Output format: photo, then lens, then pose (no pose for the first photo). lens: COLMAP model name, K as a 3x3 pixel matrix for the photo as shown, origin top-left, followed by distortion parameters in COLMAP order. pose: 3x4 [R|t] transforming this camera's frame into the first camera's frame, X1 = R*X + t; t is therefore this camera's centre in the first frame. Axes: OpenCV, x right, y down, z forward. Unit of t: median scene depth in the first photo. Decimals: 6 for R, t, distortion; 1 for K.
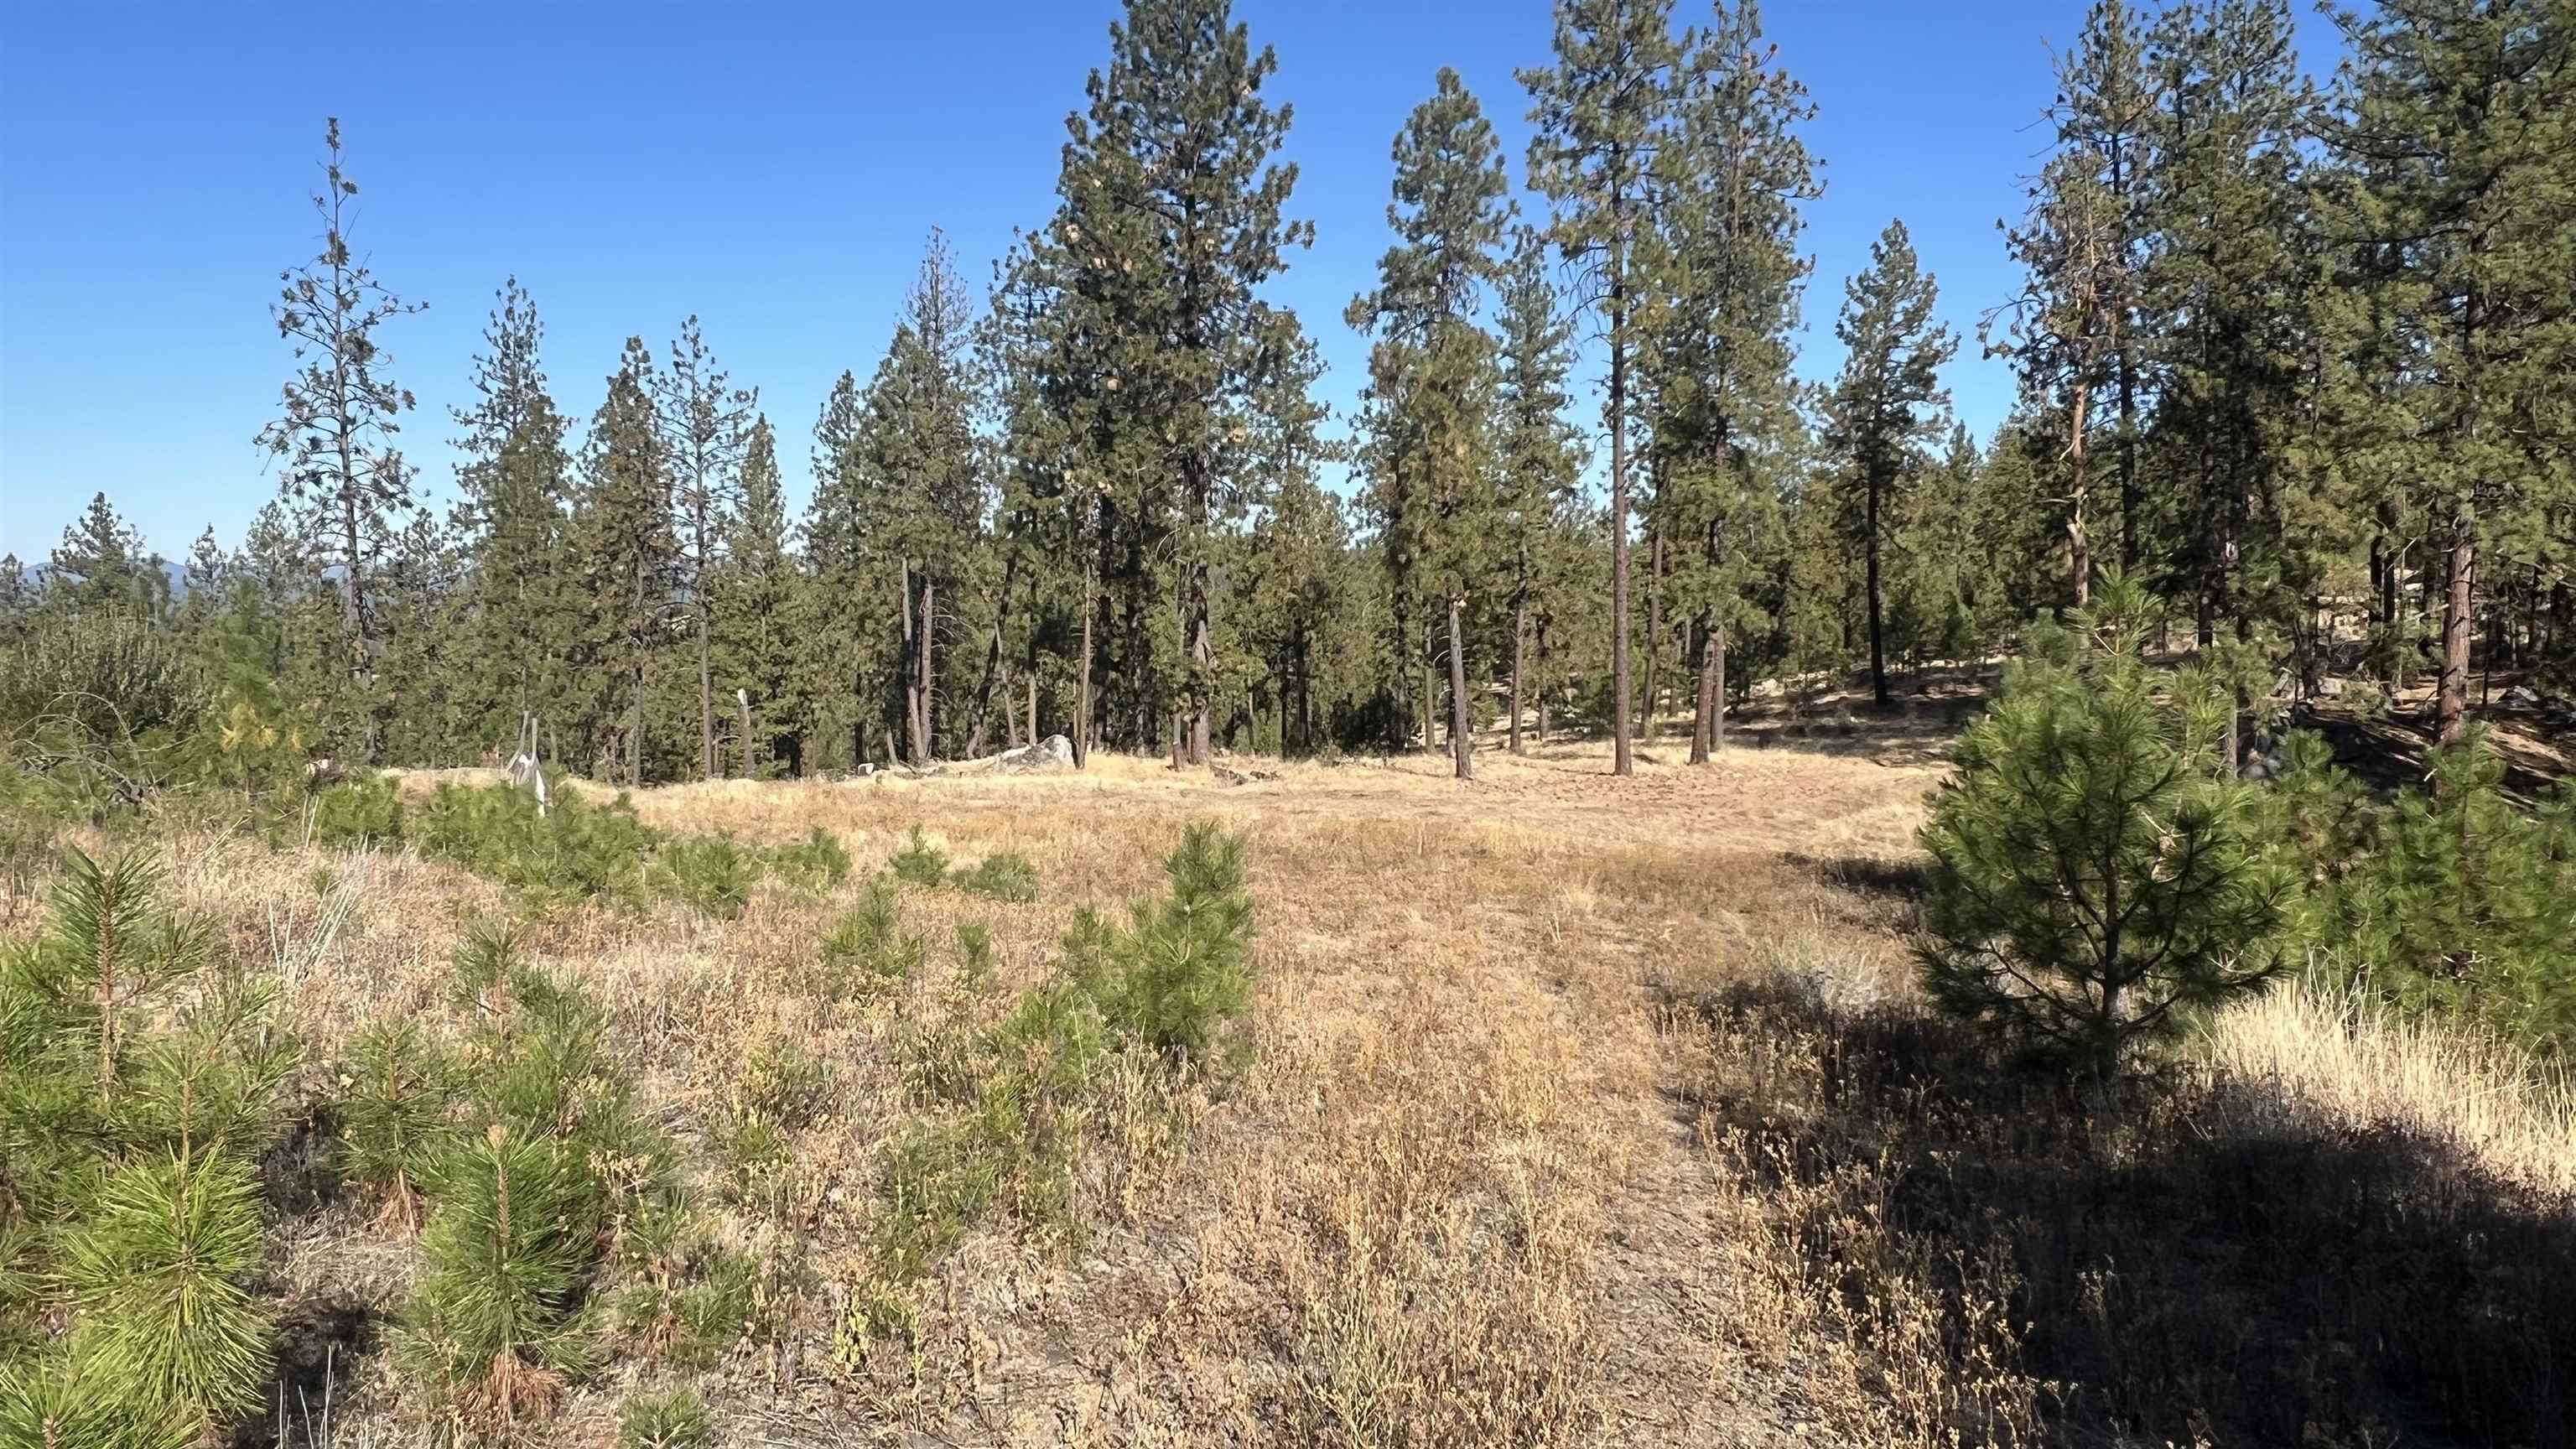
lens RADIAL K [[1768.6, 0, 1286.1], [0, 1768.6, 710.0], [0, 0, 1]] dist [0.001513, -0.001792]
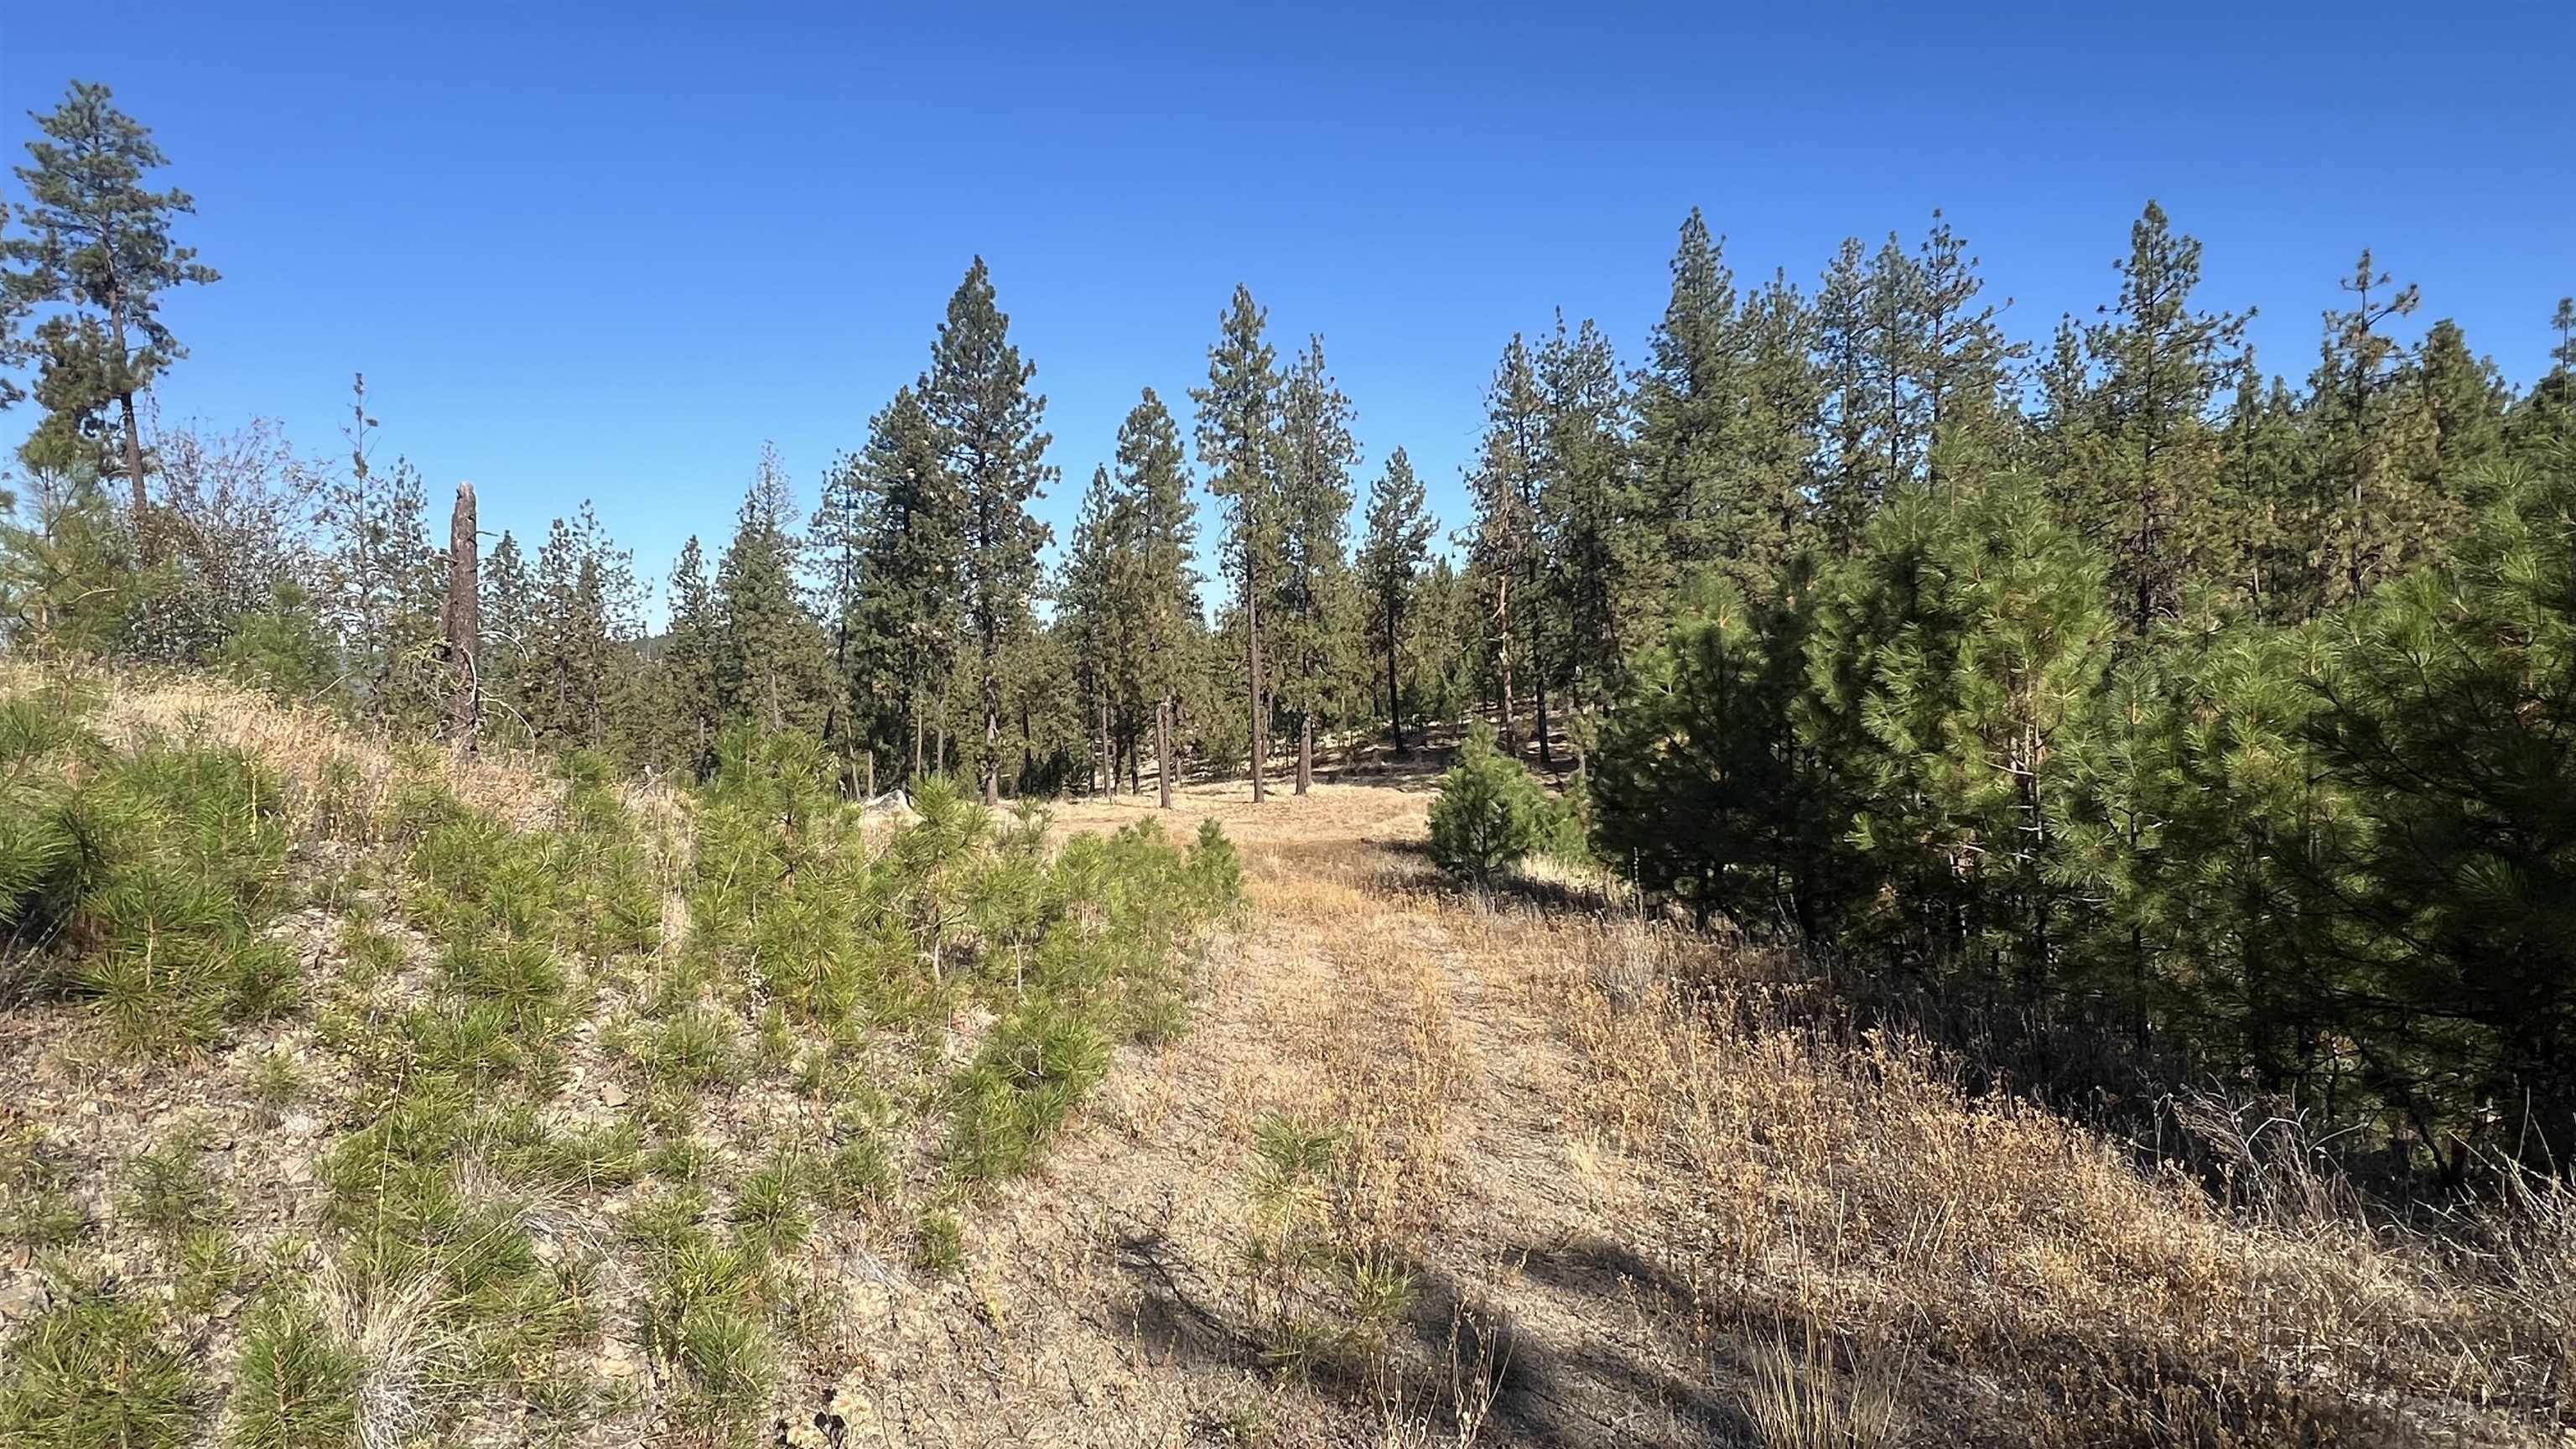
lens RADIAL K [[1453.5, 0, 1290.8], [0, 1453.5, 731.1], [0, 0, 1]] dist [-0.003018, -0.000109]
pose [[0.967428, -0.023597, 0.252044, -0.108317], [0.028099, 0.999503, -0.014277, -0.009017], [-0.251582, 0.020894, 0.967610, -0.297360]]
